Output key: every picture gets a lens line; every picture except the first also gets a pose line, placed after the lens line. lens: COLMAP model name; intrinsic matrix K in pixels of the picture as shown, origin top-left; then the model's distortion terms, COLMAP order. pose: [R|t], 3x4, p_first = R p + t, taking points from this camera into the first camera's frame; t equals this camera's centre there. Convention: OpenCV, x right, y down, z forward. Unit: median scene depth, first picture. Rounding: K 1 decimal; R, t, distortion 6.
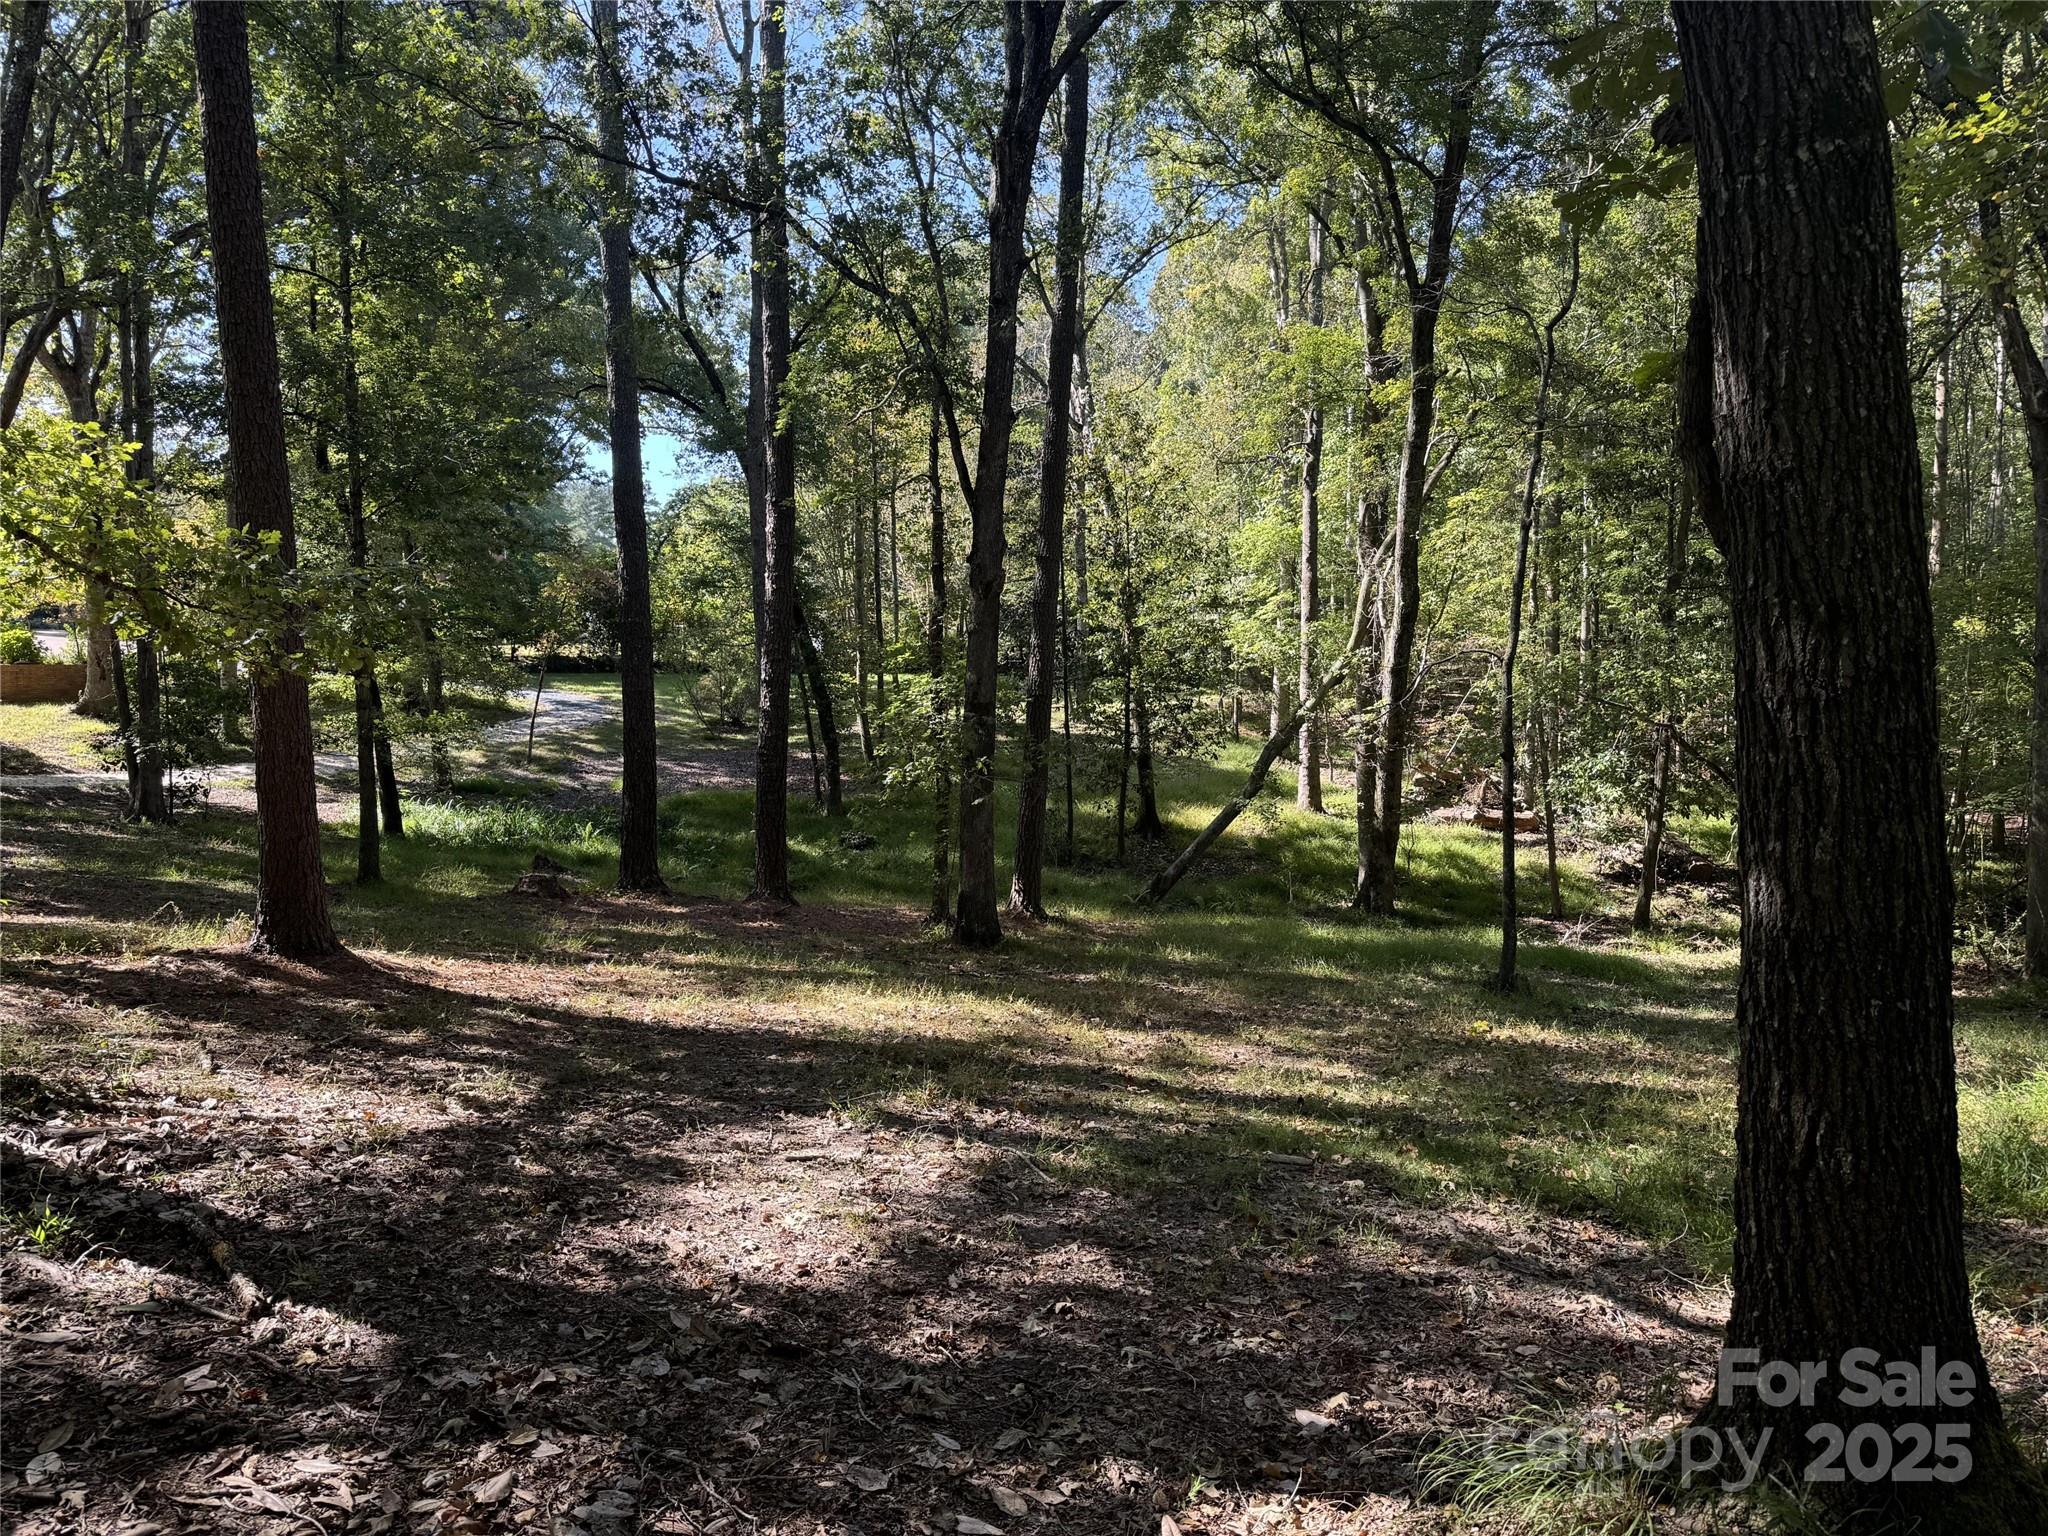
lens RADIAL K [[1390.2, 0, 1011.3], [0, 1390.2, 789.5], [0, 0, 1]] dist [0.015537, -0.032152]
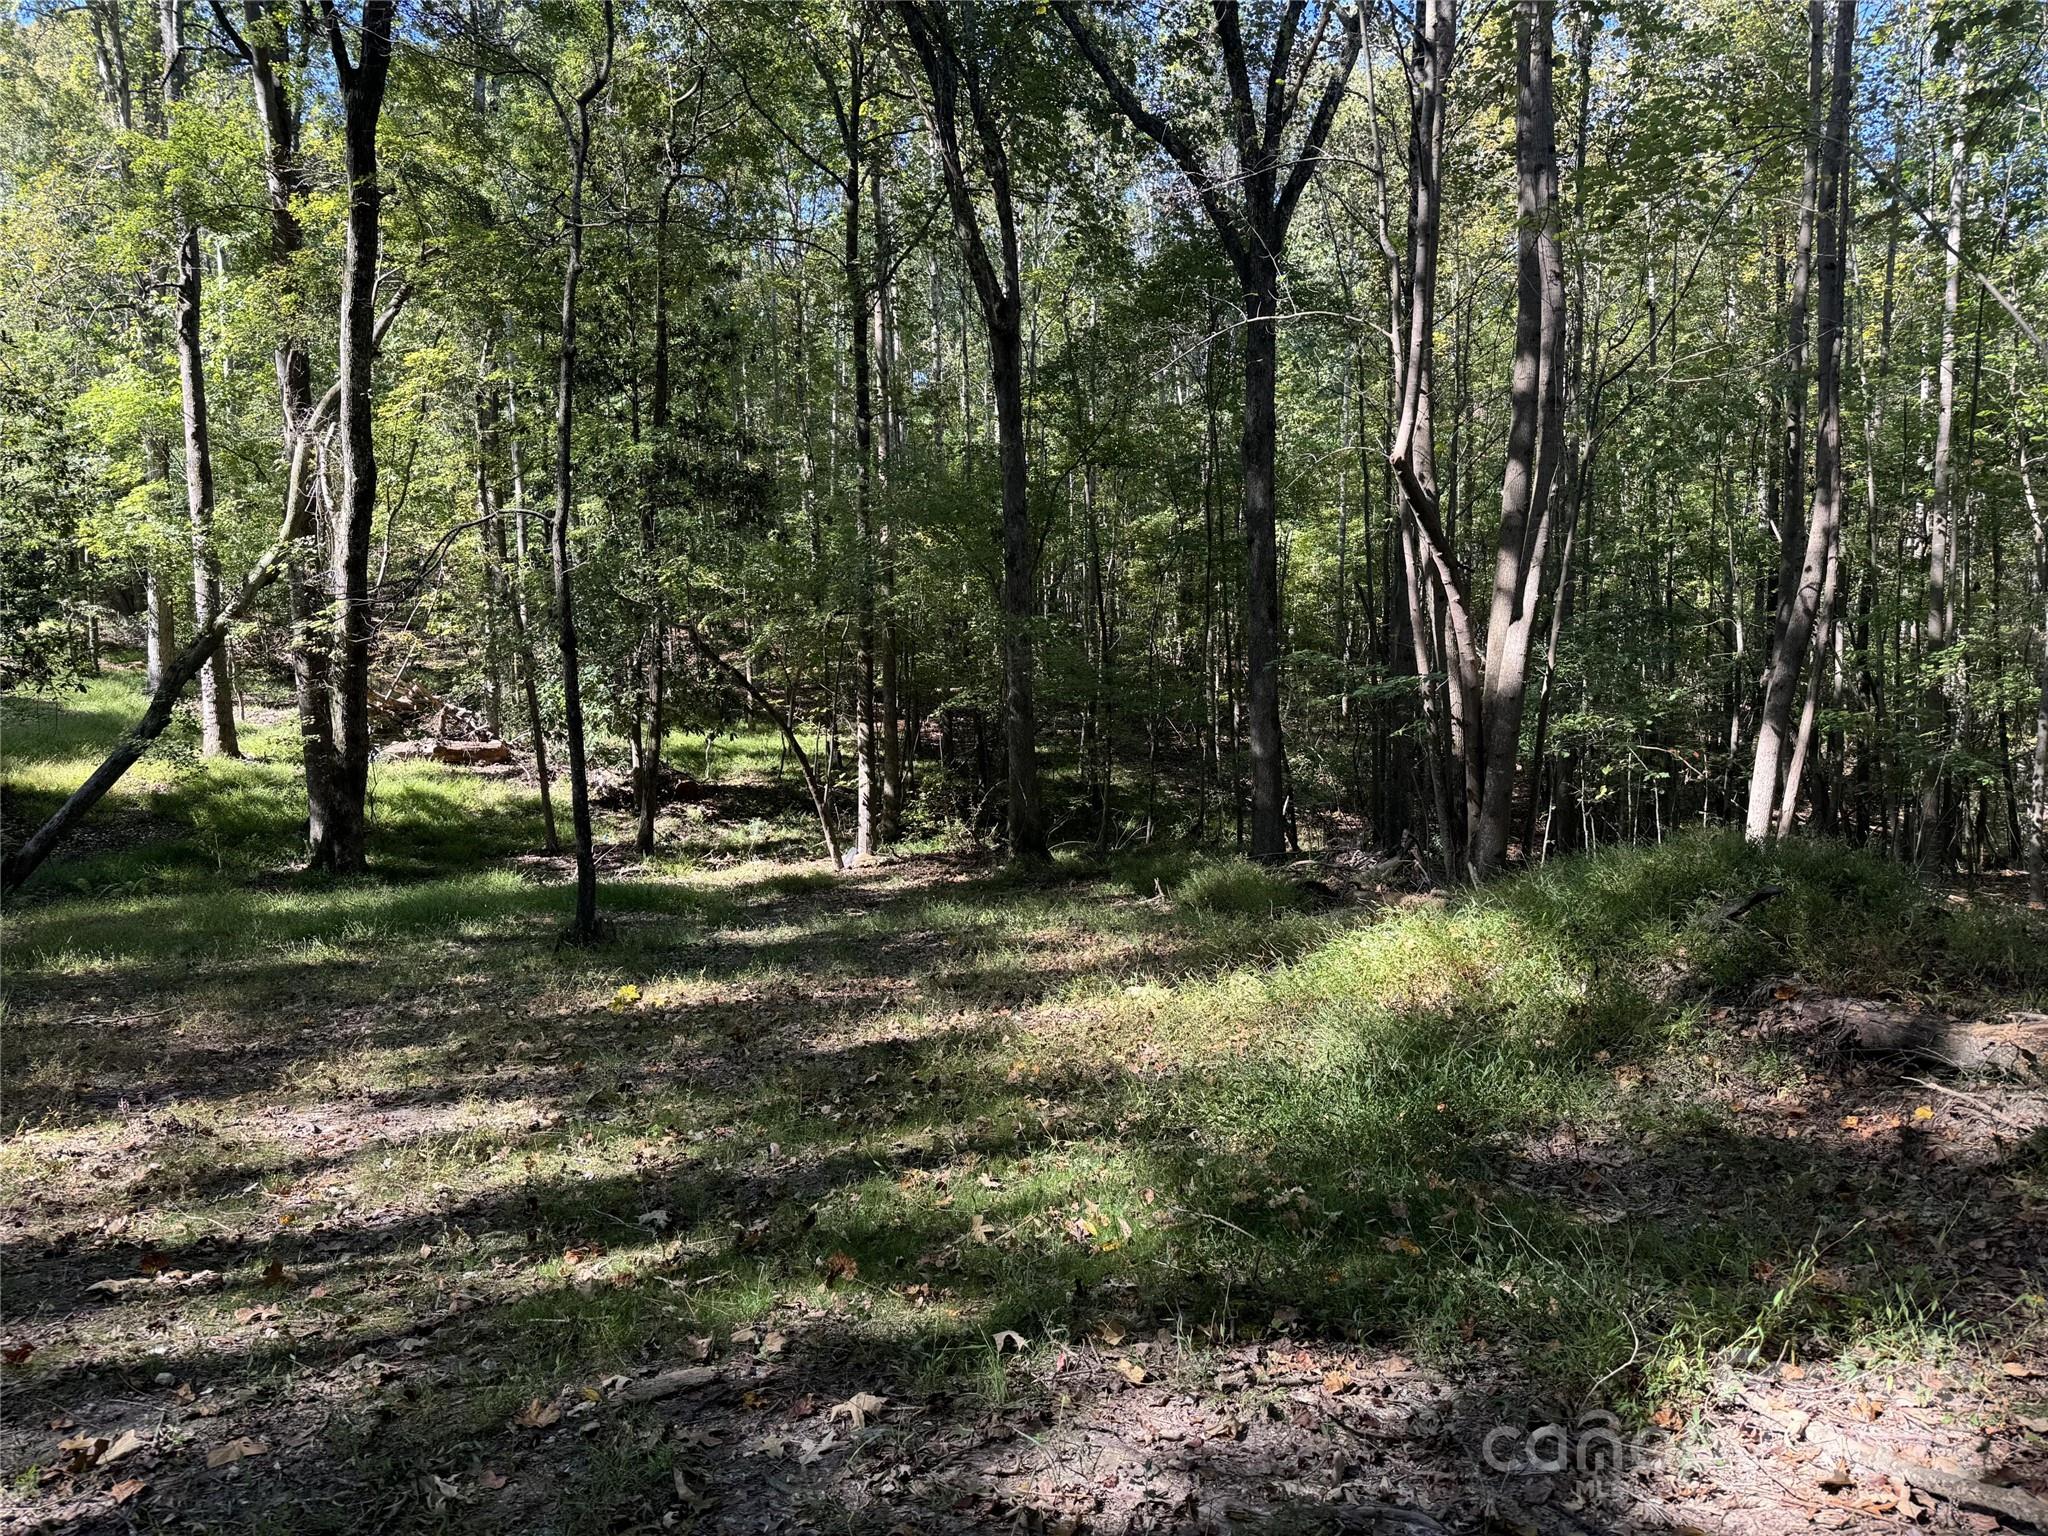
lens RADIAL K [[1390.2, 0, 1011.3], [0, 1390.2, 789.5], [0, 0, 1]] dist [0.015537, -0.032152]
pose [[0.726435, -0.080005, 0.682563, -0.003588], [0.052383, 0.996757, 0.061082, 0.011917], [-0.685236, -0.008618, 0.728270, 0.143448]]
